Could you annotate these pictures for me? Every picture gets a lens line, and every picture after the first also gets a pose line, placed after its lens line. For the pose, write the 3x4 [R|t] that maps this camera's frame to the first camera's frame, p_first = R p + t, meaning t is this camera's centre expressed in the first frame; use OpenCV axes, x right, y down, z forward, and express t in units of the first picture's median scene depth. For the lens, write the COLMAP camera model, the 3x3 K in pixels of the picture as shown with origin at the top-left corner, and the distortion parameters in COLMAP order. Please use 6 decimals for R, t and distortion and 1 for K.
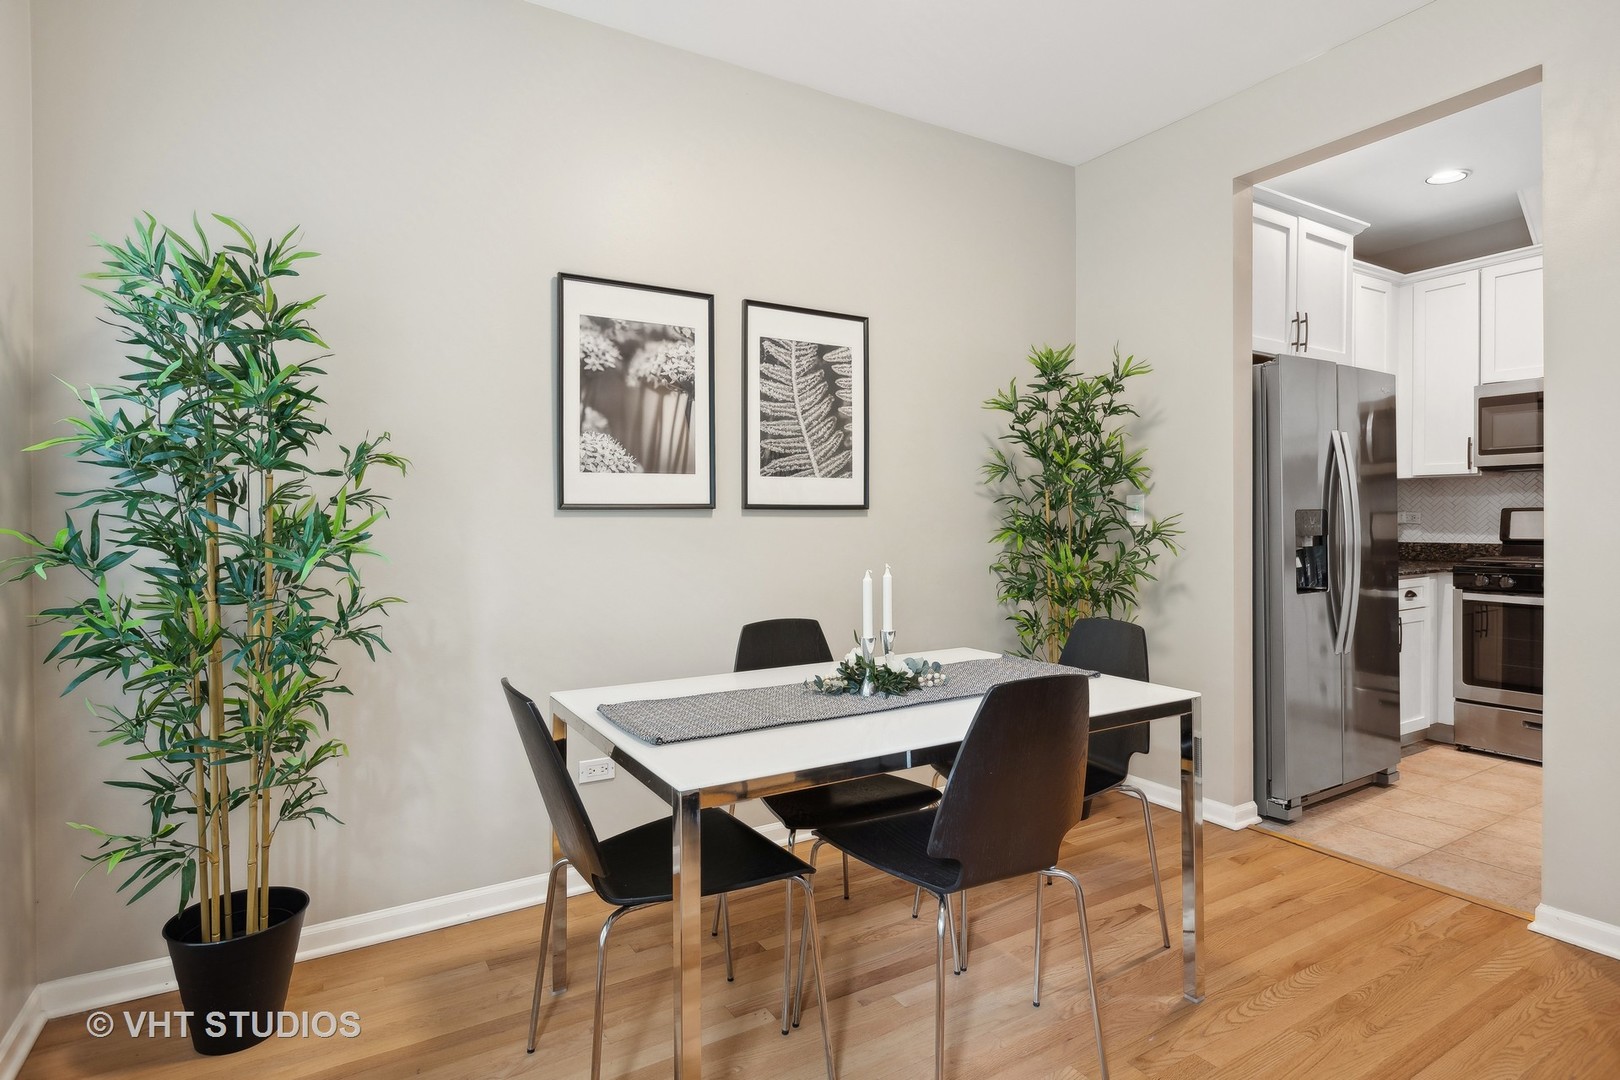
lens RADIAL K [[819.7, 0, 808.9], [0, 819.7, 534.2], [0, 0, 1]] dist [-0.002855, -0.000252]
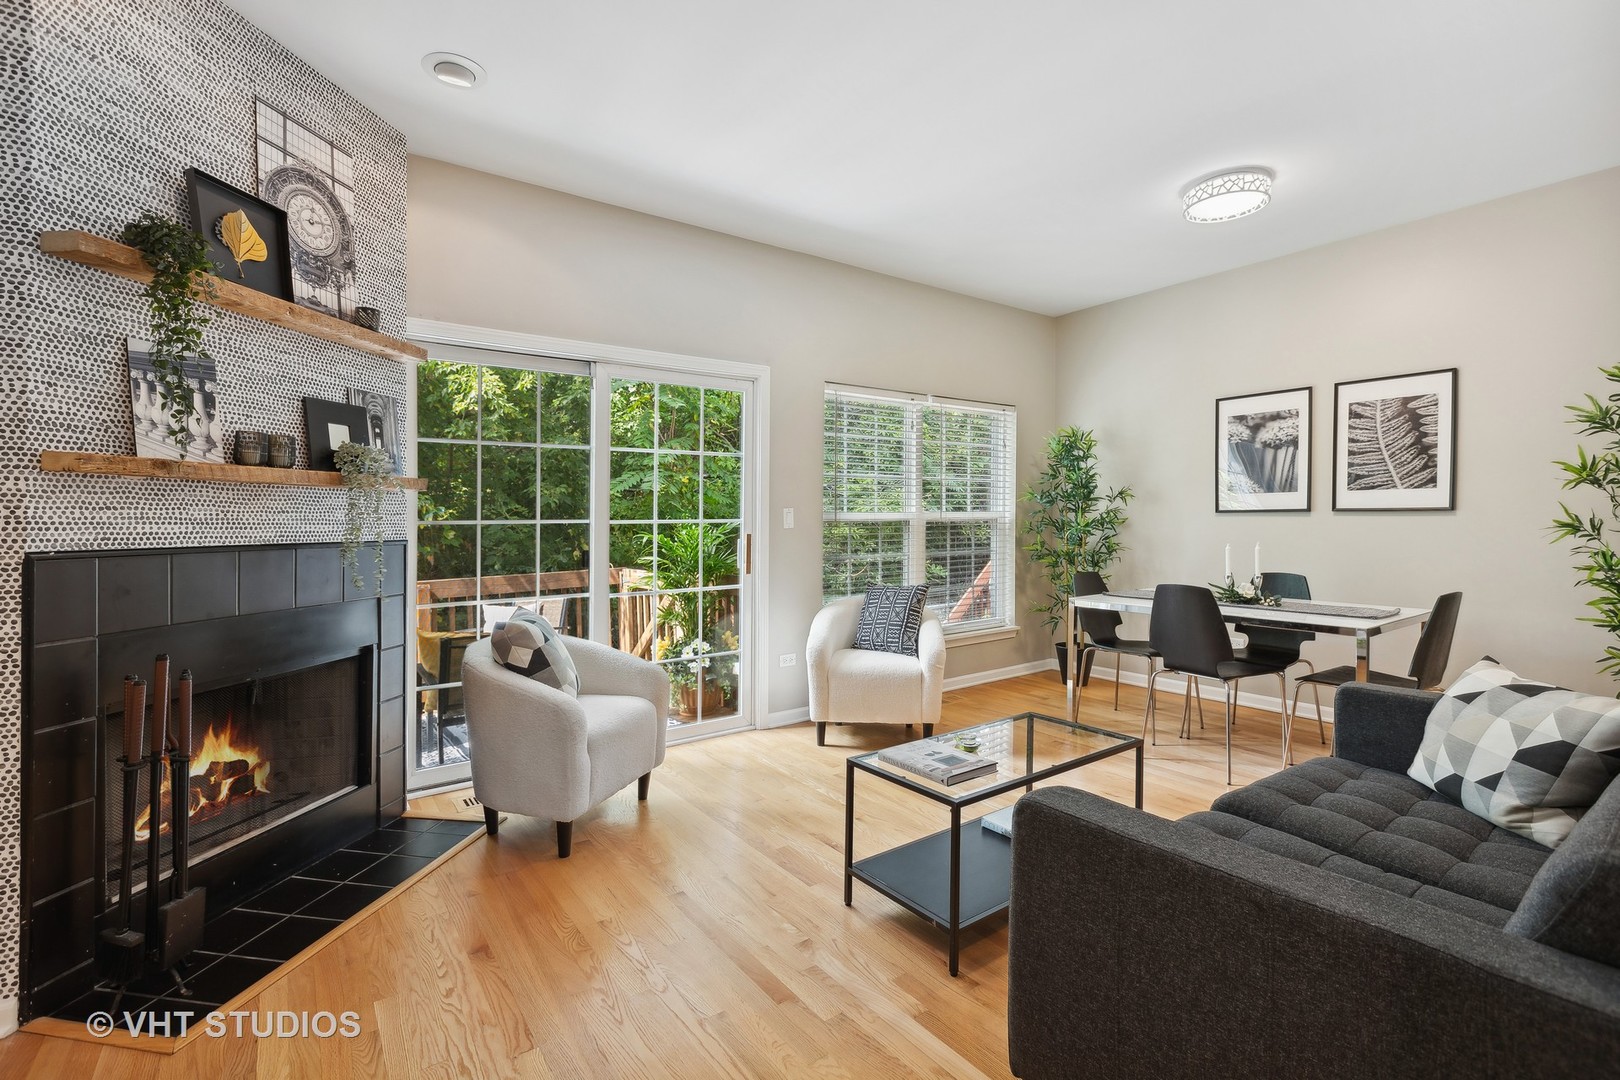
lens RADIAL K [[735.1, 0, 809.4], [0, 735.1, 547.1], [0, 0, 1]] dist [0.009831, 0.000024]
pose [[0.094143, 0.048560, -0.994374, 1.283029], [-0.009813, 0.998806, 0.047848, -0.019489], [0.995510, 0.005253, 0.094508, -0.180252]]
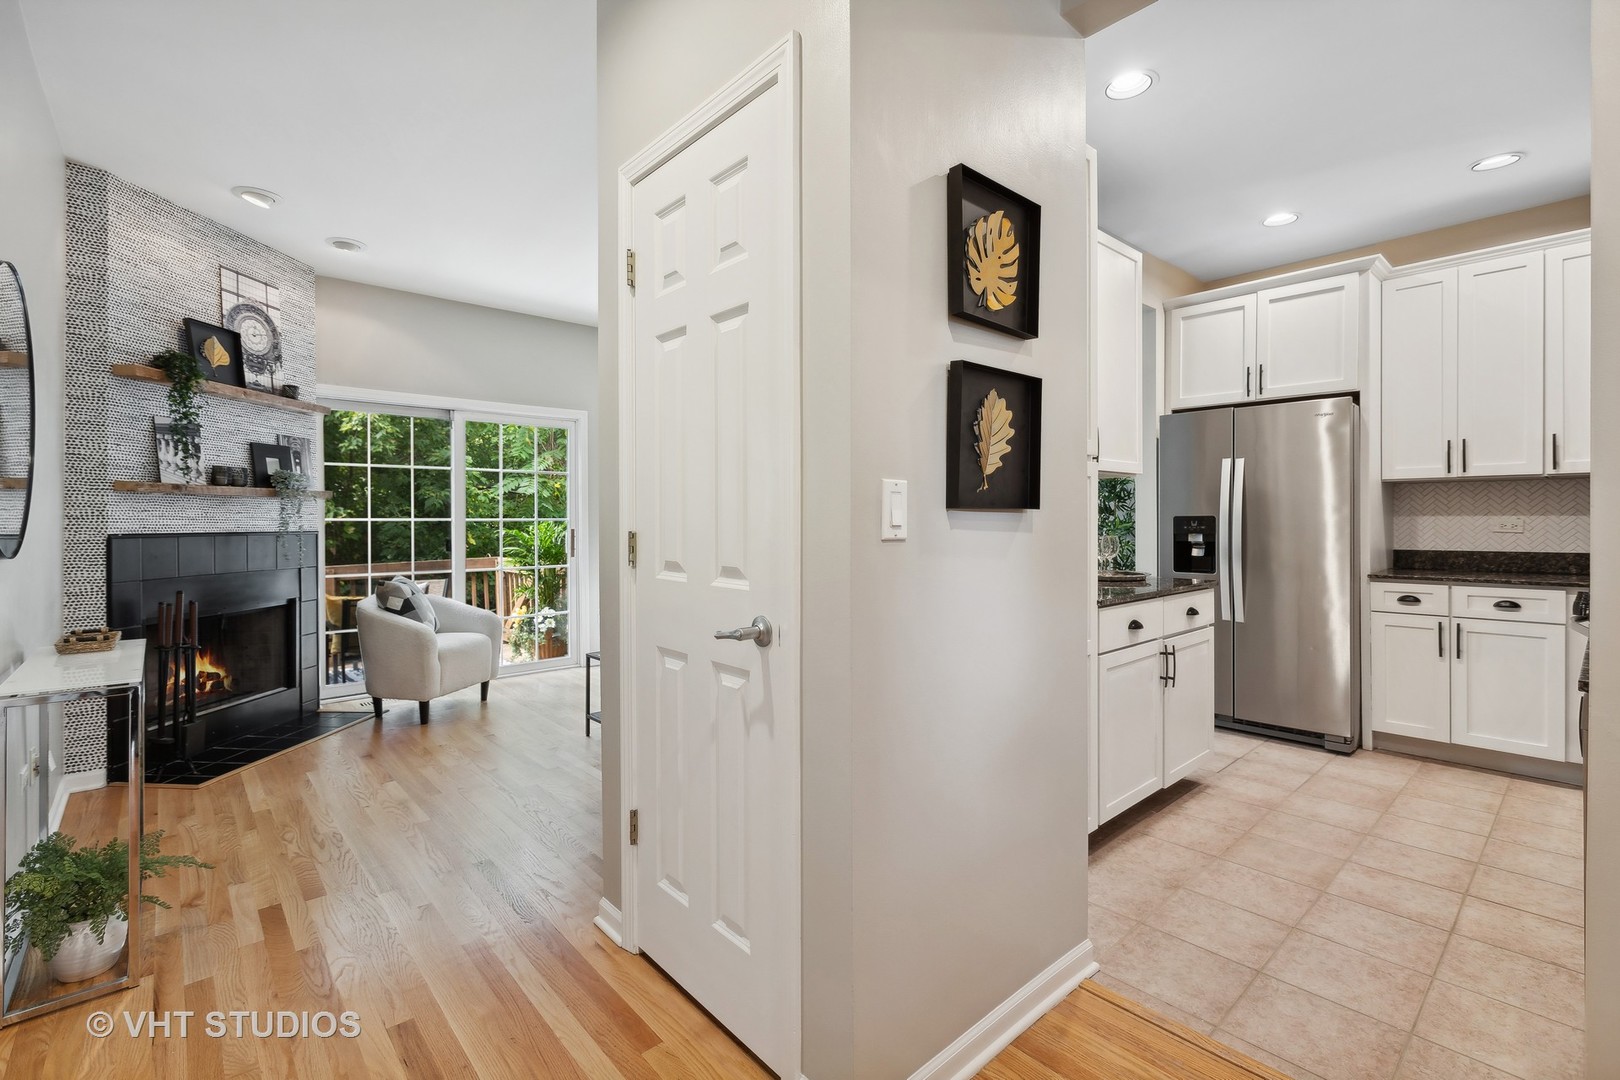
lens RADIAL K [[735.1, 0, 819.0], [0, 735.1, 560.9], [0, 0, 1]] dist [0.009831, 0.000024]
pose [[0.199252, 0.067134, -0.977646, 1.967617], [-0.015094, 0.997742, 0.065438, -0.030320], [0.979832, 0.001718, 0.199815, 0.091844]]
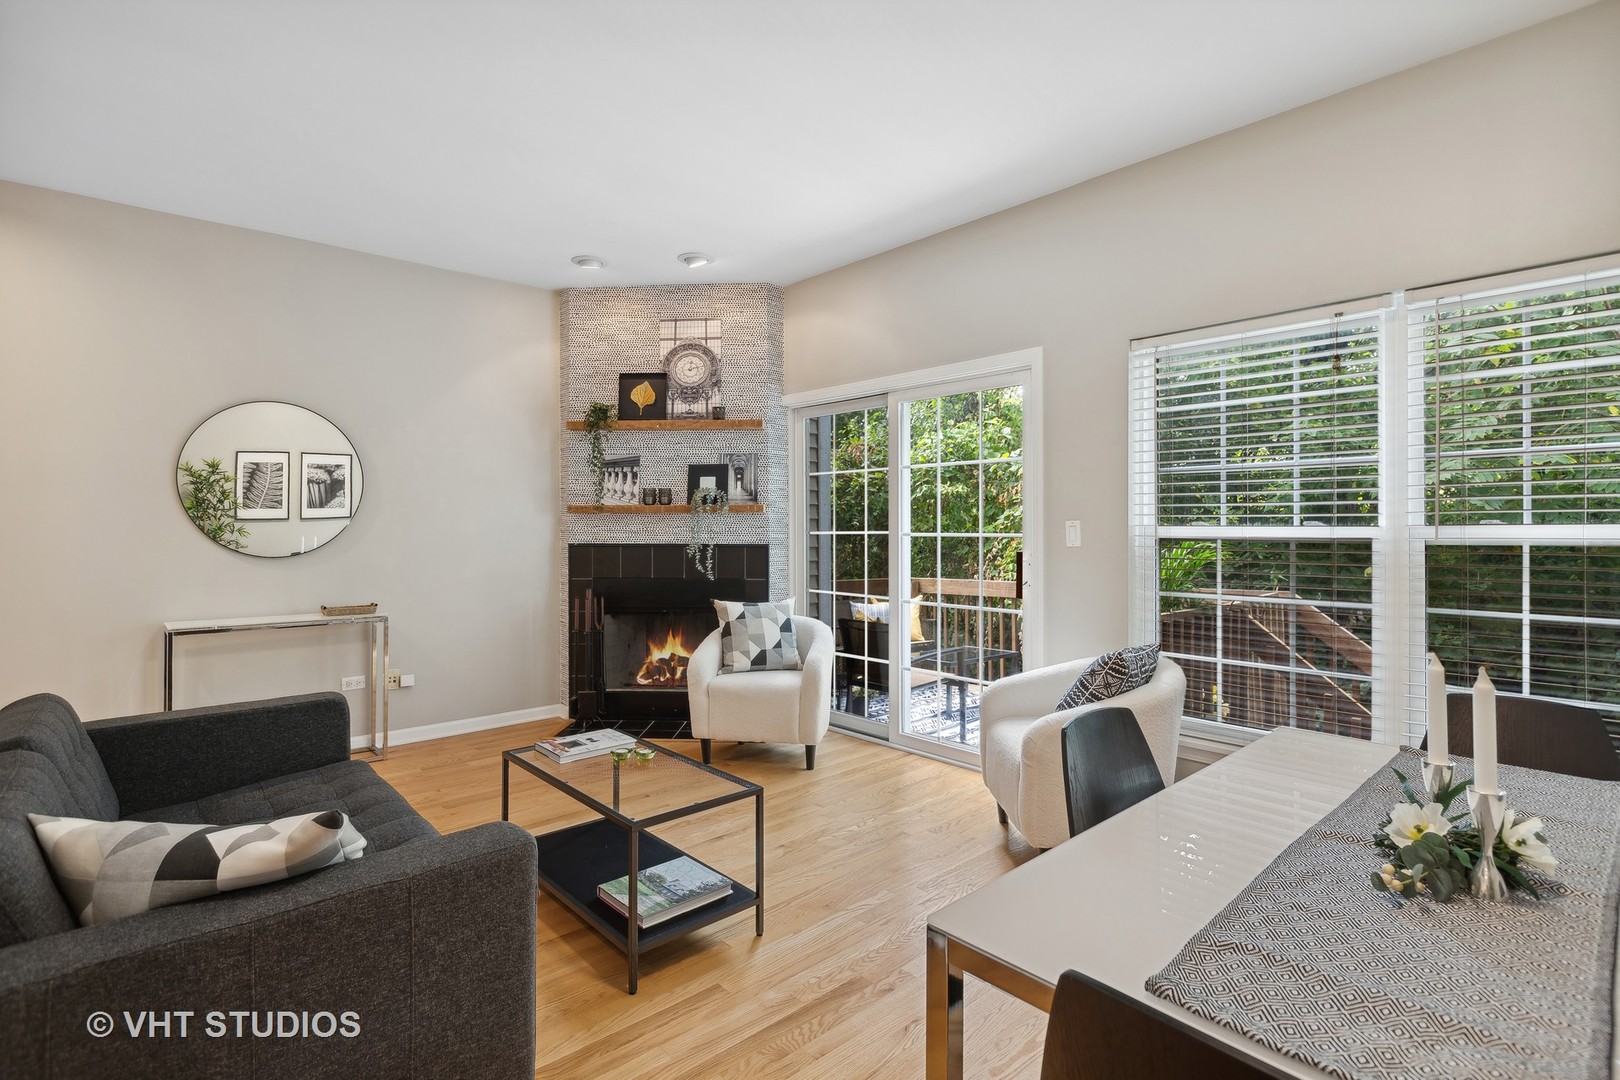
lens RADIAL K [[766.6, 0, 781.3], [0, 766.6, 551.8], [0, 0, 1]] dist [-0.008186, -0.001145]
pose [[-0.983098, 0.021852, -0.181770, 0.473699], [0.011969, 0.998398, 0.055292, -0.049031], [0.182687, 0.052182, -0.981785, 0.980633]]
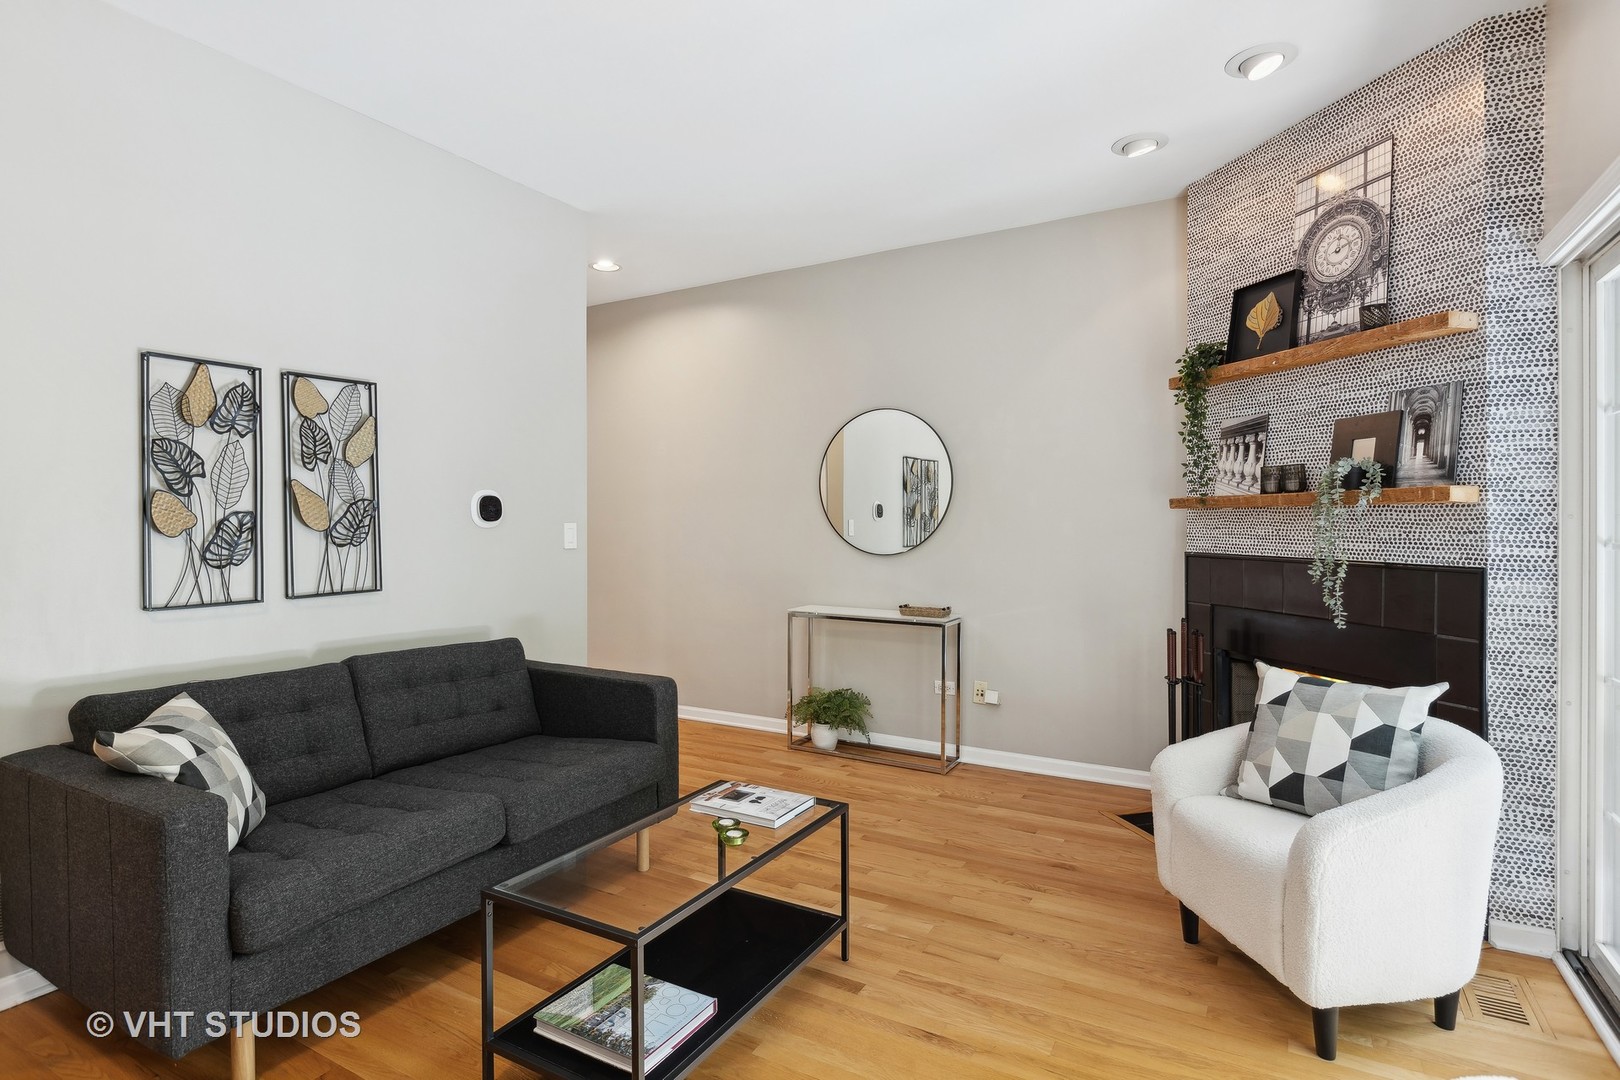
lens RADIAL K [[819.7, 0, 822.1], [0, 819.7, 545.7], [0, 0, 1]] dist [-0.002855, -0.000252]
pose [[-0.504998, -0.010945, 0.863051, -0.178496], [0.021628, 0.999445, 0.025330, -0.033237], [-0.862849, 0.031457, -0.504481, 0.363198]]
